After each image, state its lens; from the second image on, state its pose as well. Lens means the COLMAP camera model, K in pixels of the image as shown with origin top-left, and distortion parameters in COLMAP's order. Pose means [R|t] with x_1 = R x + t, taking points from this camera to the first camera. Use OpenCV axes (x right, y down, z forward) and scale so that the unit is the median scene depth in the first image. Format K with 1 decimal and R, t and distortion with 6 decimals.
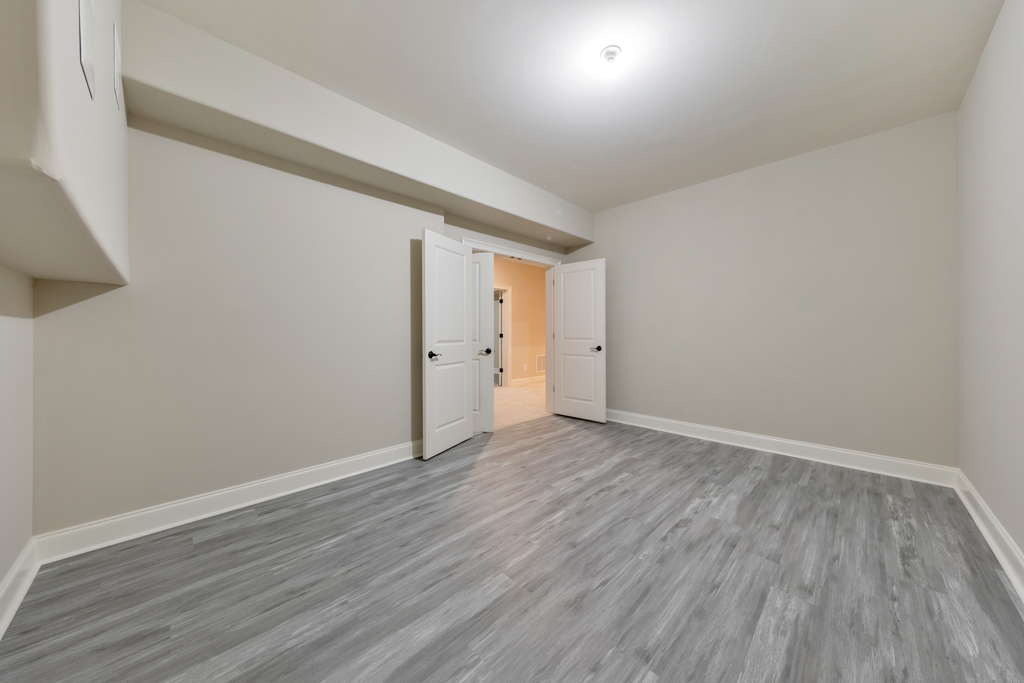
lens RADIAL K [[352.2, 0, 509.9], [0, 352.2, 335.4], [0, 0, 1]] dist [0.002158, 0.000163]
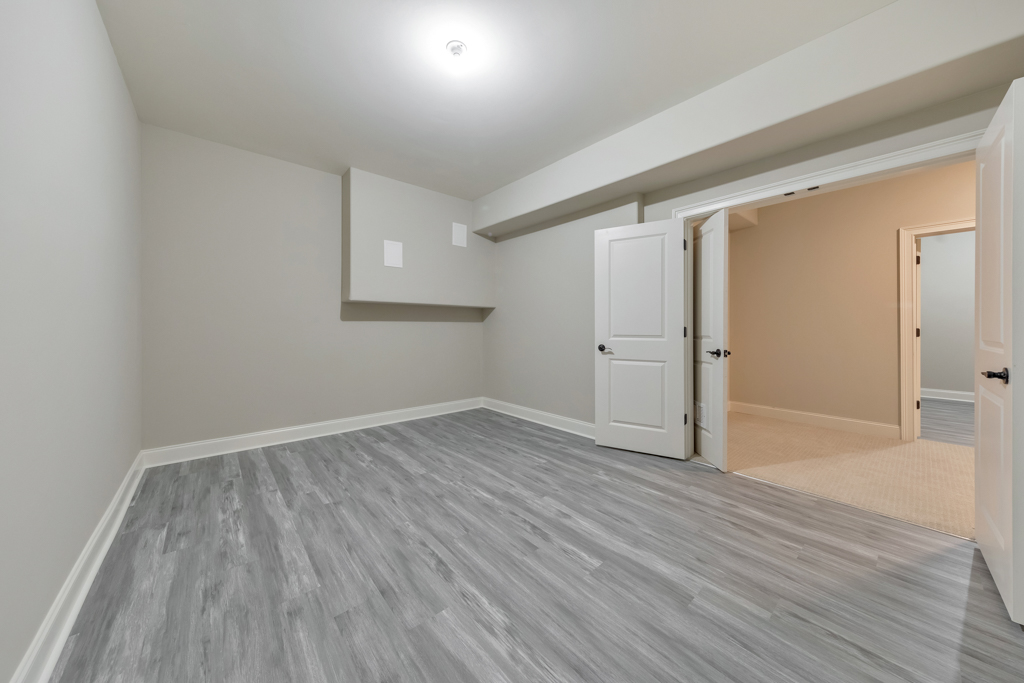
lens RADIAL K [[352.2, 0, 510.1], [0, 352.2, 332.6], [0, 0, 1]] dist [0.002158, 0.000163]
pose [[-0.083105, 0.017961, -0.996379, 1.243727], [-0.008462, 0.999789, 0.018729, -0.011815], [0.996505, 0.009988, -0.082936, 1.198302]]
